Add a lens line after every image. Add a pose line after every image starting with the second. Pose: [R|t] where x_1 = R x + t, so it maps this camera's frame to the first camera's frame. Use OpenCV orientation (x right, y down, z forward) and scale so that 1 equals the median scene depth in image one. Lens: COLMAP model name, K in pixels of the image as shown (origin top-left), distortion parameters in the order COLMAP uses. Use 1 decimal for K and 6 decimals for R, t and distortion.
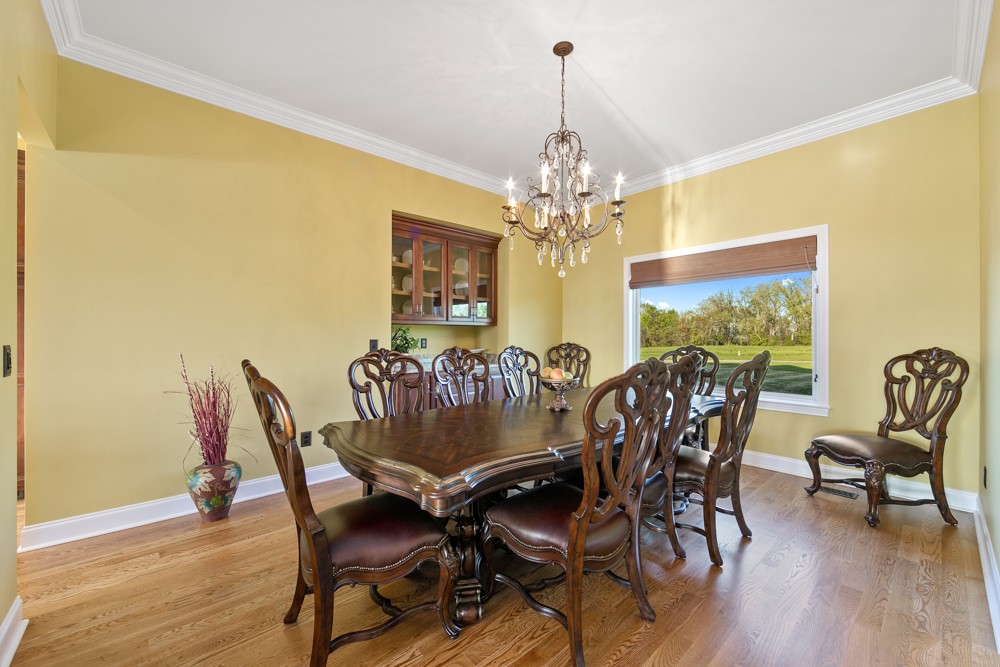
lens RADIAL K [[392.0, 0, 500.0], [0, 392.0, 333.5], [0, 0, 1]] dist [-0.001032, -0.000238]
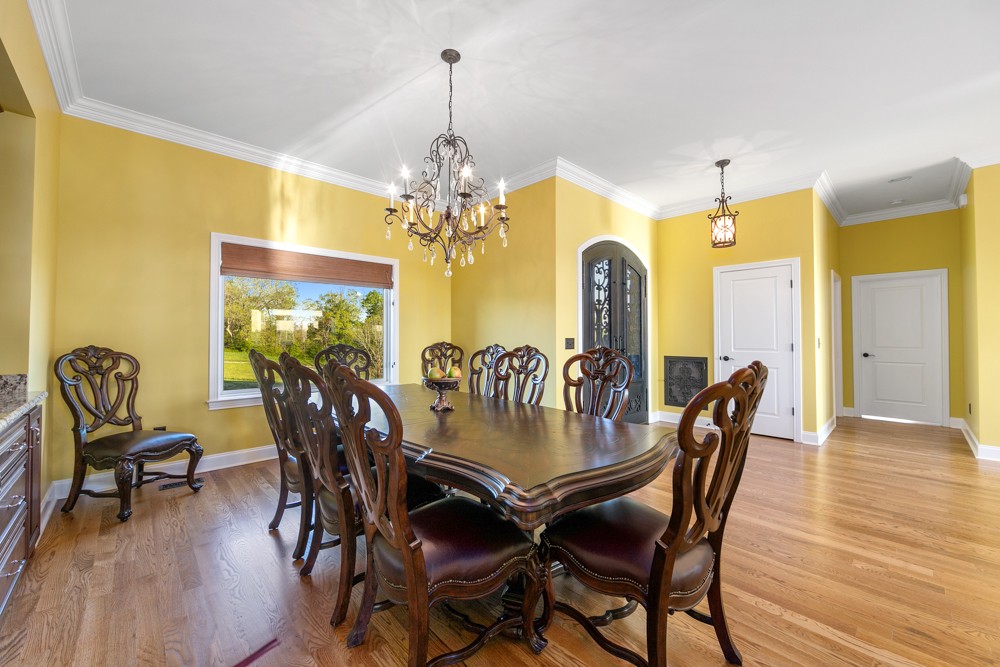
lens RADIAL K [[392.0, 0, 500.0], [0, 392.0, 333.5], [0, 0, 1]] dist [-0.001032, -0.000238]
pose [[-0.031245, 0.014405, 0.999408, -0.517200], [0.002408, 0.999894, -0.014337, 0.017703], [-0.999509, 0.001958, -0.031276, 0.527082]]
